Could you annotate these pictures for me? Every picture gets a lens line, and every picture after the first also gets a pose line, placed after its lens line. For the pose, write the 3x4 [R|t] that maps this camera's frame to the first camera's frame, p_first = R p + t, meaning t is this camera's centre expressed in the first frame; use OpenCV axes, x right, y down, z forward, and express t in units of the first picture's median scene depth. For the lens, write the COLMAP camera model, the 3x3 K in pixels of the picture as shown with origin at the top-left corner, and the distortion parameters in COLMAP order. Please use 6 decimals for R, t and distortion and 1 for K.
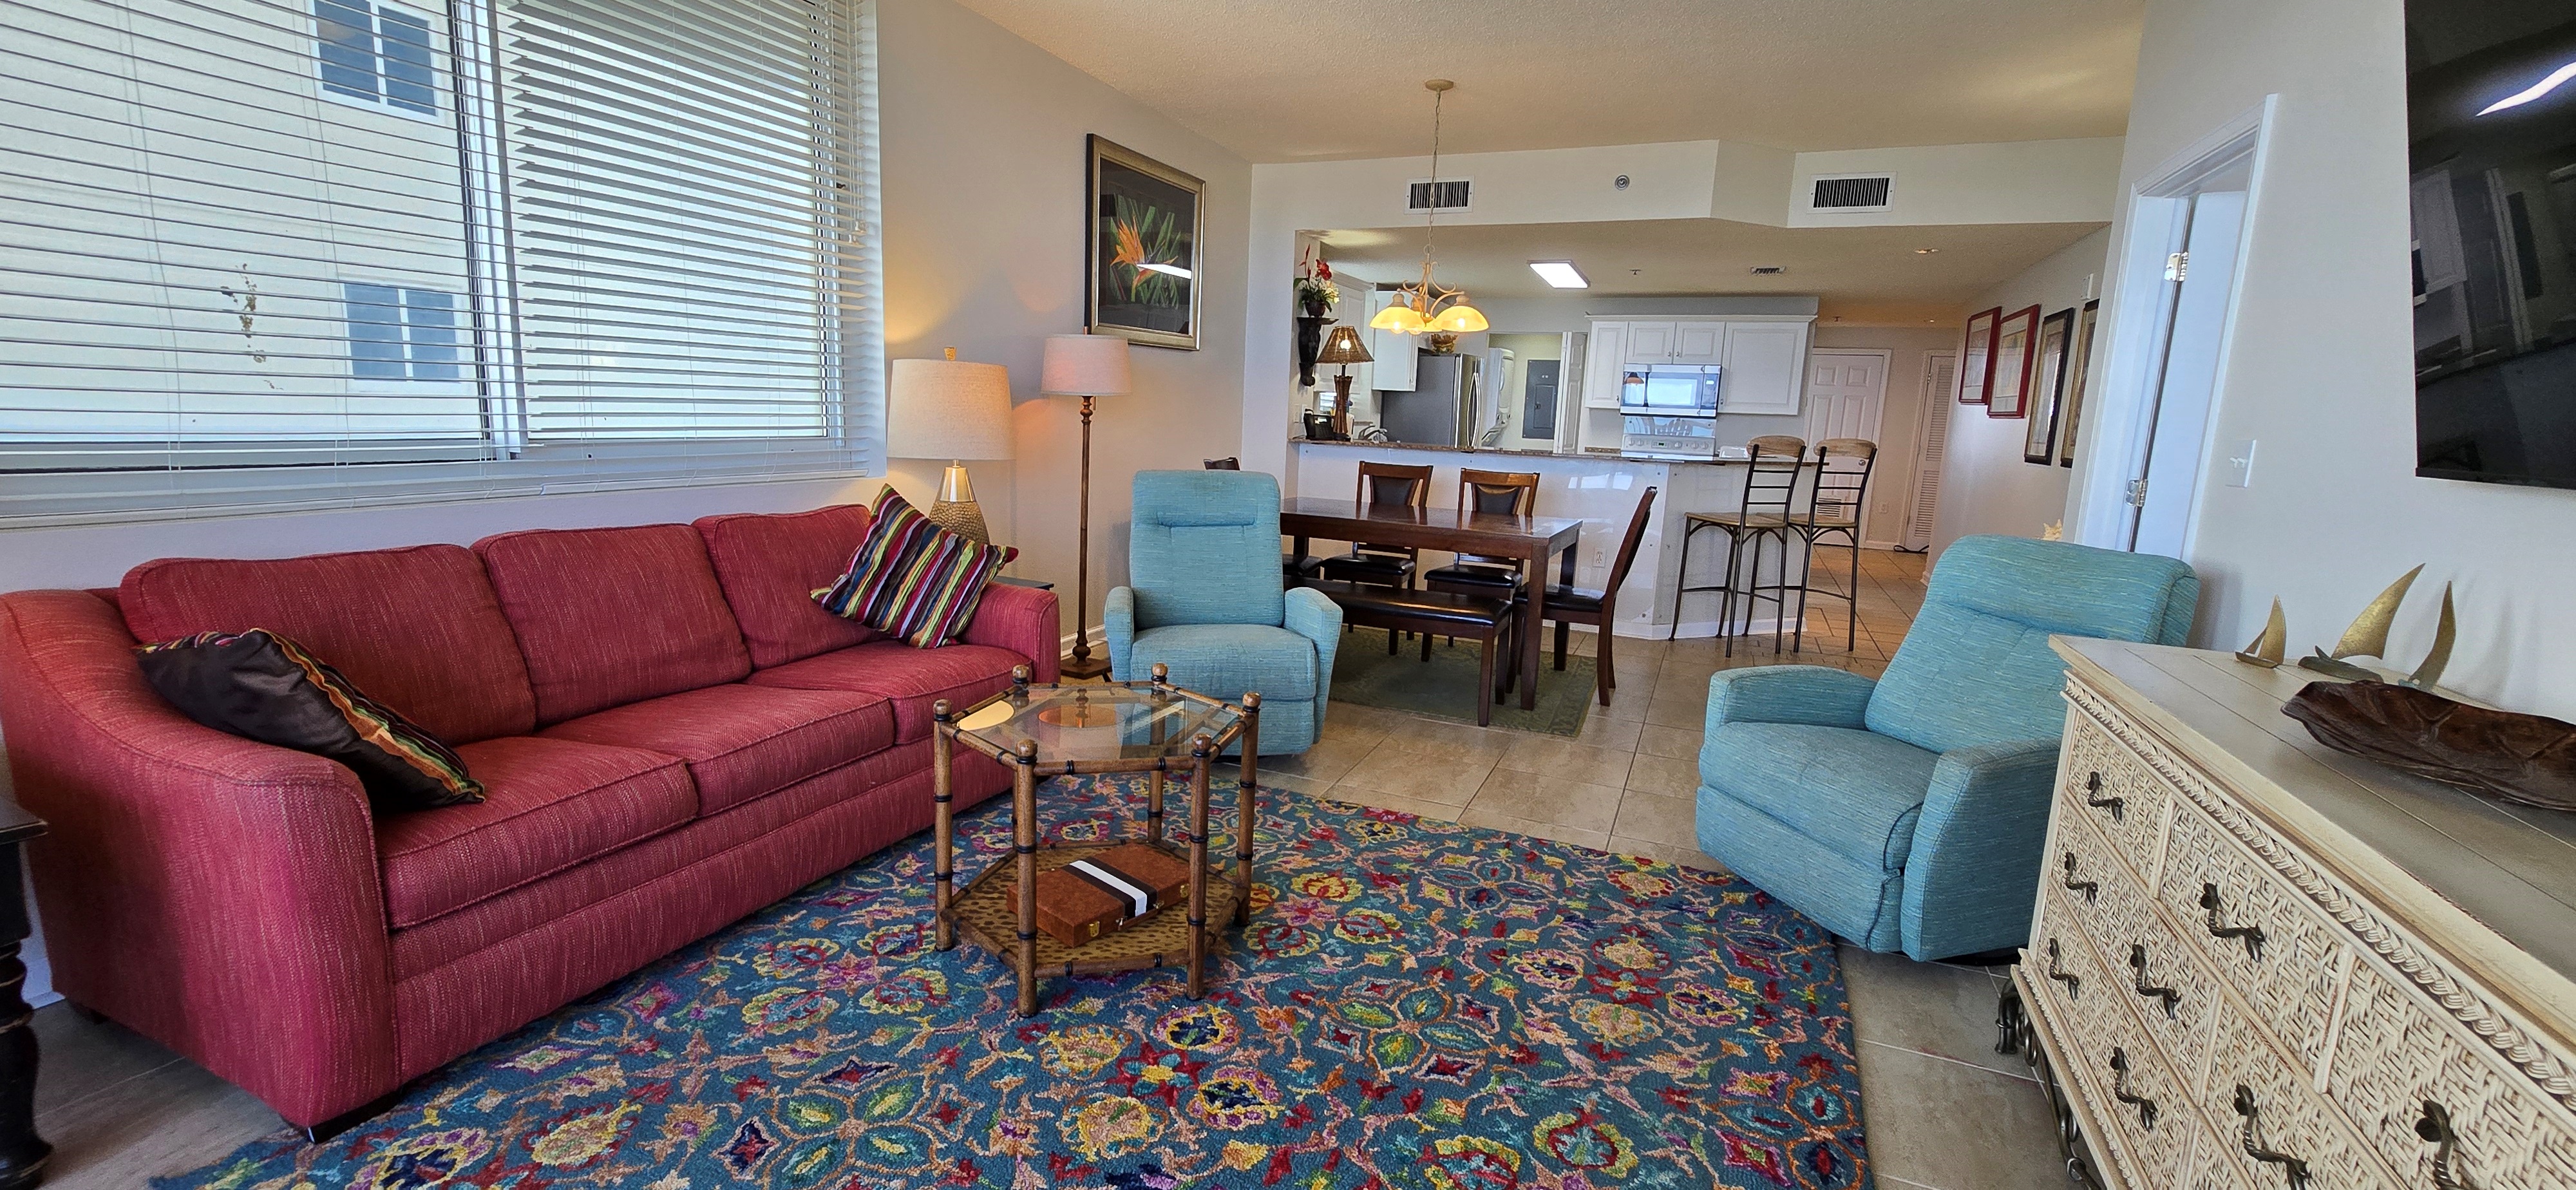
lens RADIAL K [[1047.8, 0, 1269.9], [0, 1047.8, 579.9], [0, 0, 1]] dist [-0.001825, -0.000120]
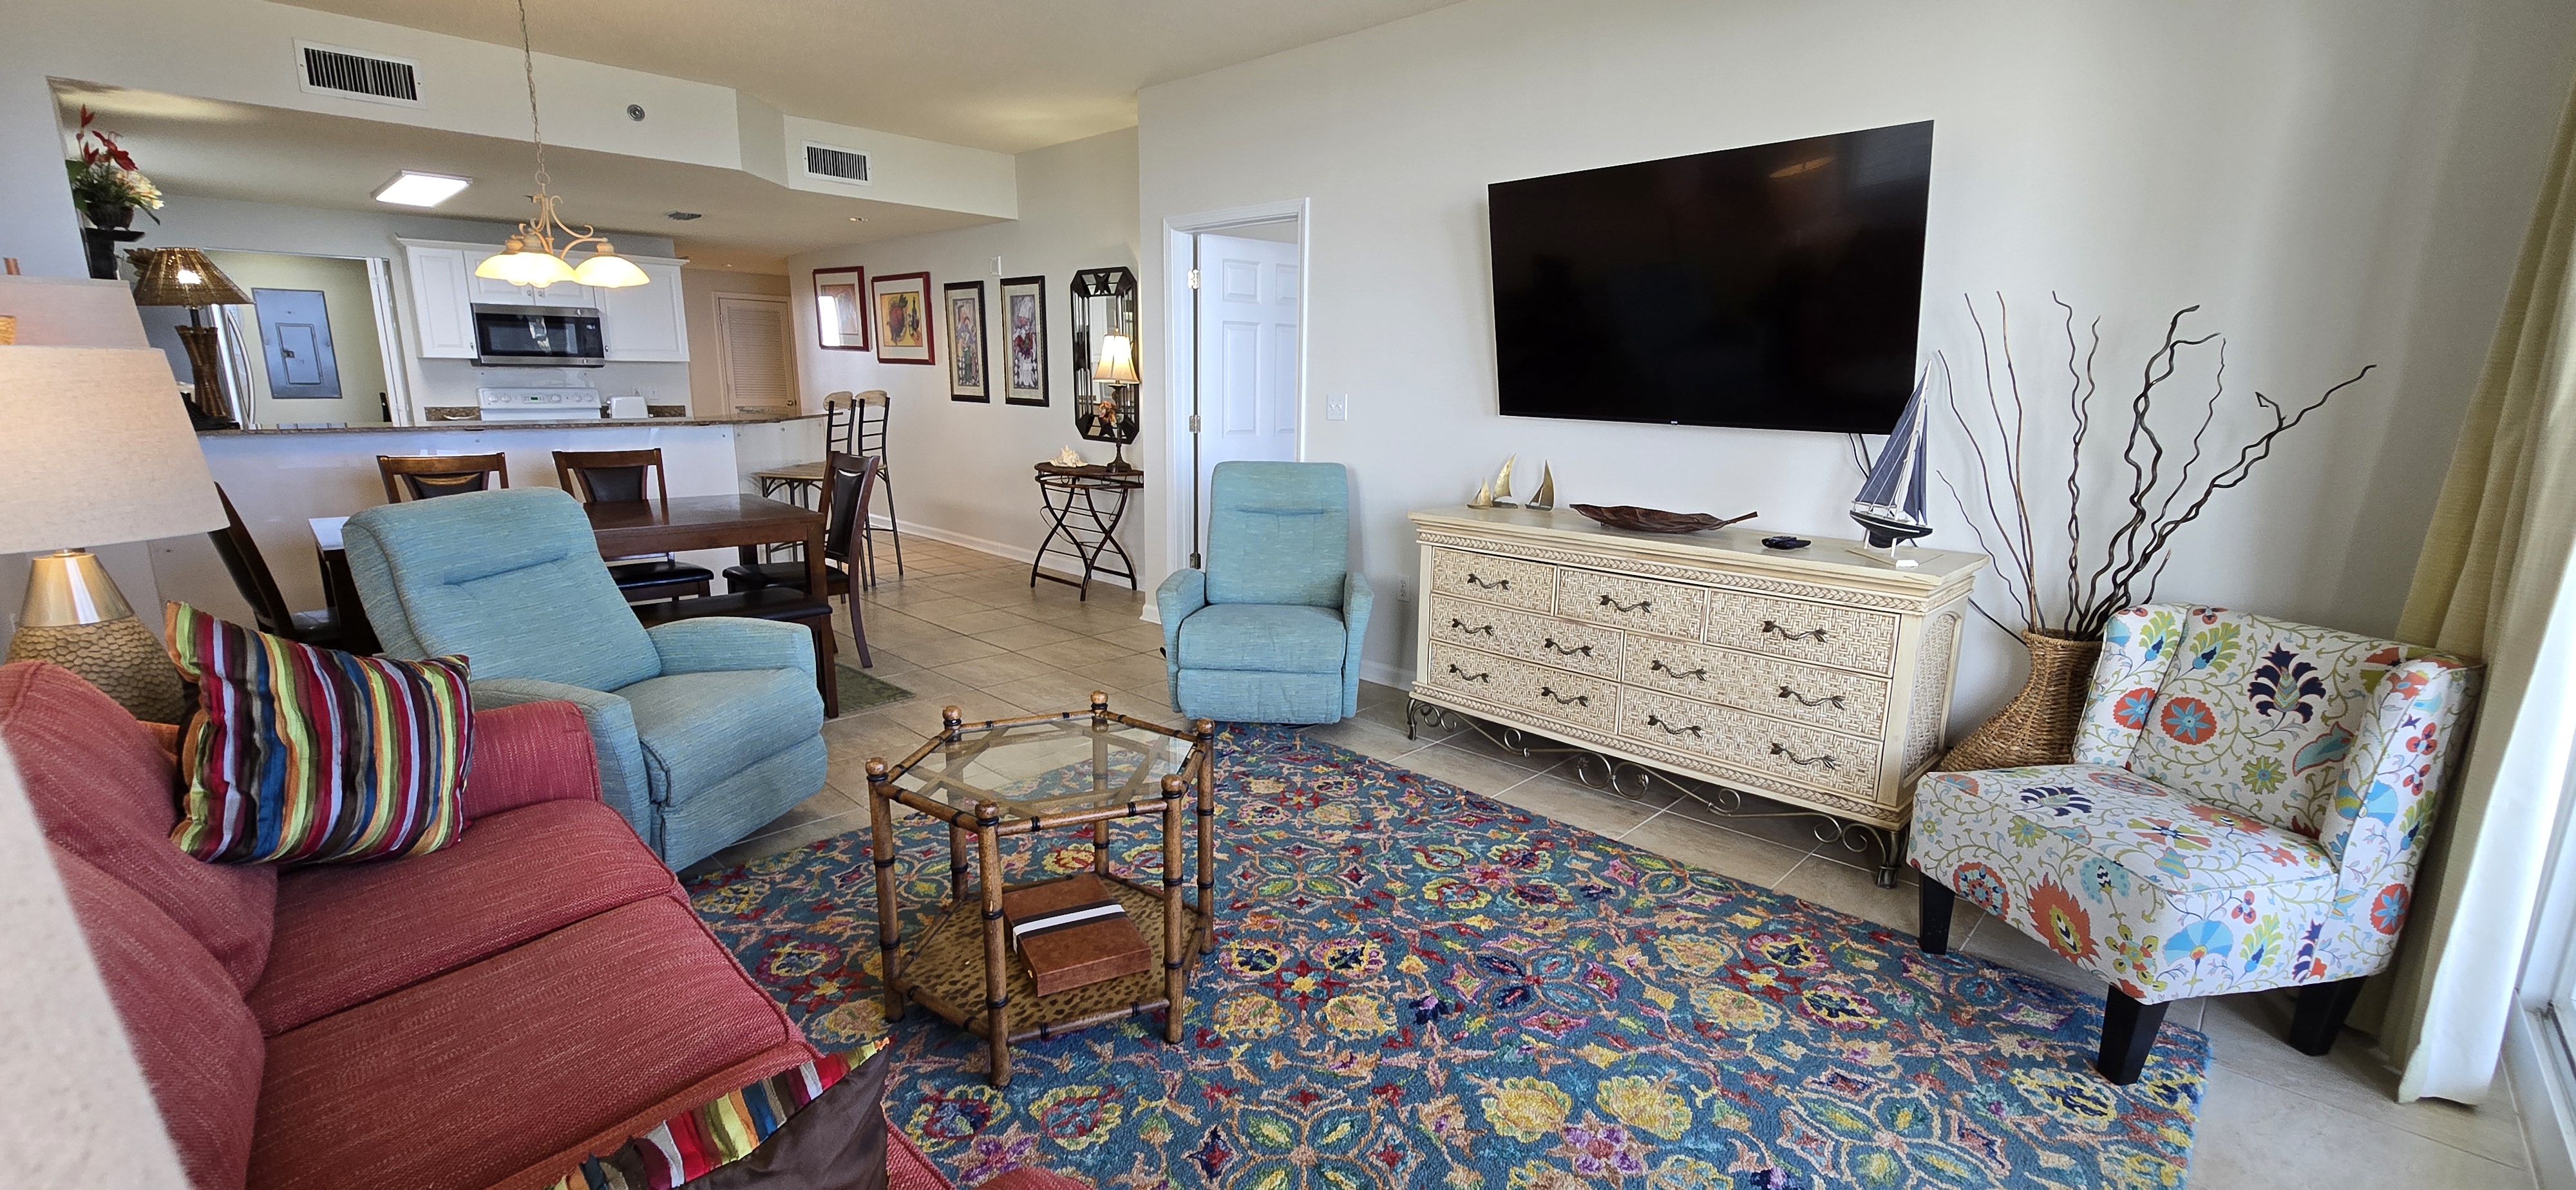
lens RADIAL K [[1060.5, 0, 1288.0], [0, 1060.5, 595.0], [0, 0, 1]] dist [-0.002907, -0.000445]
pose [[0.350123, -0.225160, 0.909240, -0.821231], [0.147965, 0.971788, 0.183671, -0.139700], [-0.924943, 0.070228, 0.373561, 0.388582]]
